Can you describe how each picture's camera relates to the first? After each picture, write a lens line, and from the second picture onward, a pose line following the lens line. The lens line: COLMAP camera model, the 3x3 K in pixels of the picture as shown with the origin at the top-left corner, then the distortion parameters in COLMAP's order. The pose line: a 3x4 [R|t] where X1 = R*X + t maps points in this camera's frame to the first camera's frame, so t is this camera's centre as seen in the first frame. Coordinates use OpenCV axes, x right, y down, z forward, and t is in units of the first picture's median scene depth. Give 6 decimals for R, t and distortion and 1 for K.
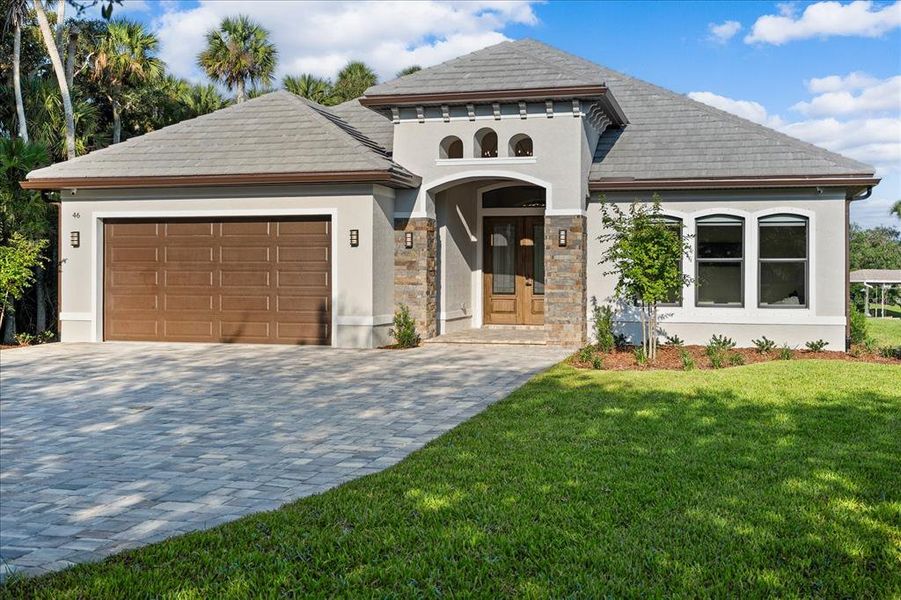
lens RADIAL K [[1035.3, 0, 452.6], [0, 1035.3, 271.7], [0, 0, 1]] dist [-0.005183, 0.000000]
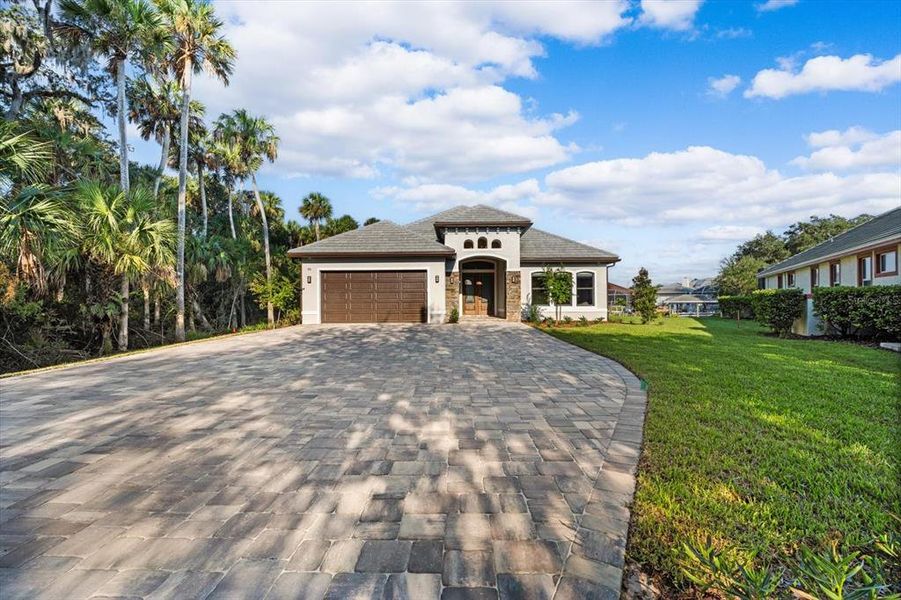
lens RADIAL K [[394.4, 0, 454.5], [0, 394.4, 298.1], [0, 0, 1]] dist [-0.003893, 0.000737]
pose [[0.970034, -0.006045, 0.242893, -0.272113], [0.007627, 0.999955, -0.005575, 0.017667], [-0.242848, 0.007260, 0.970037, 0.068365]]
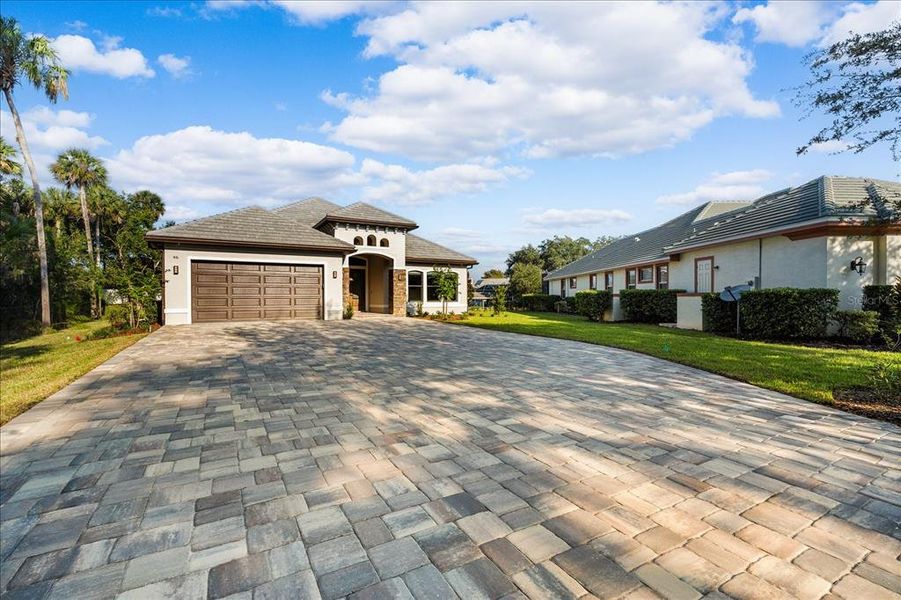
lens RADIAL K [[394.4, 0, 454.3], [0, 394.4, 303.3], [0, 0, 1]] dist [-0.003893, 0.000737]
pose [[0.709925, -0.014568, 0.704127, -0.526657], [0.000147, 0.999789, 0.020536, 0.015098], [-0.704278, -0.014475, 0.709777, 0.132530]]
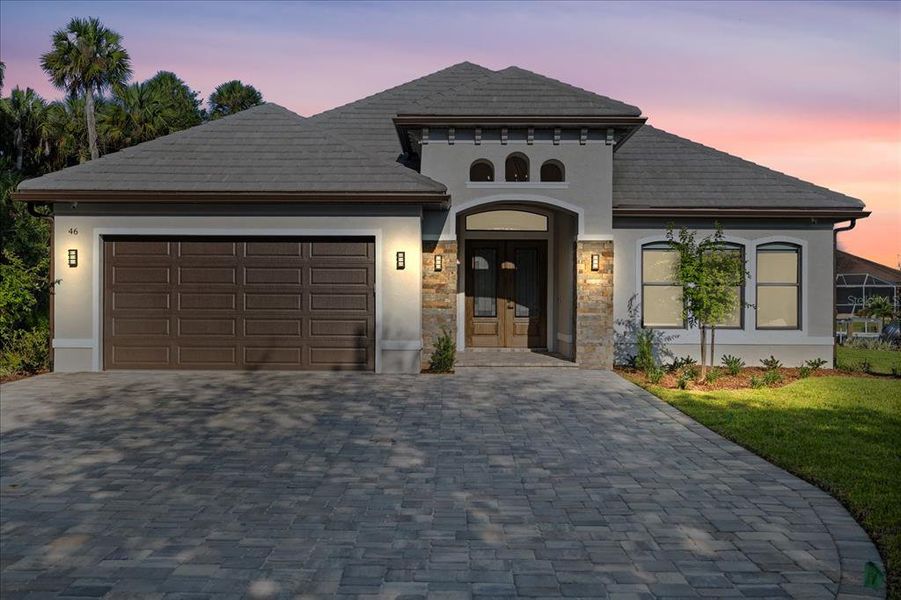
lens RADIAL K [[1035.3, 0, 462.0], [0, 1035.3, 299.7], [0, 0, 1]] dist [-0.005183, 0.000000]
pose [[0.966460, 0.001006, 0.256816, -0.276301], [-0.002819, 0.999974, 0.006694, -0.002102], [-0.256802, -0.007193, 0.966437, 0.040926]]
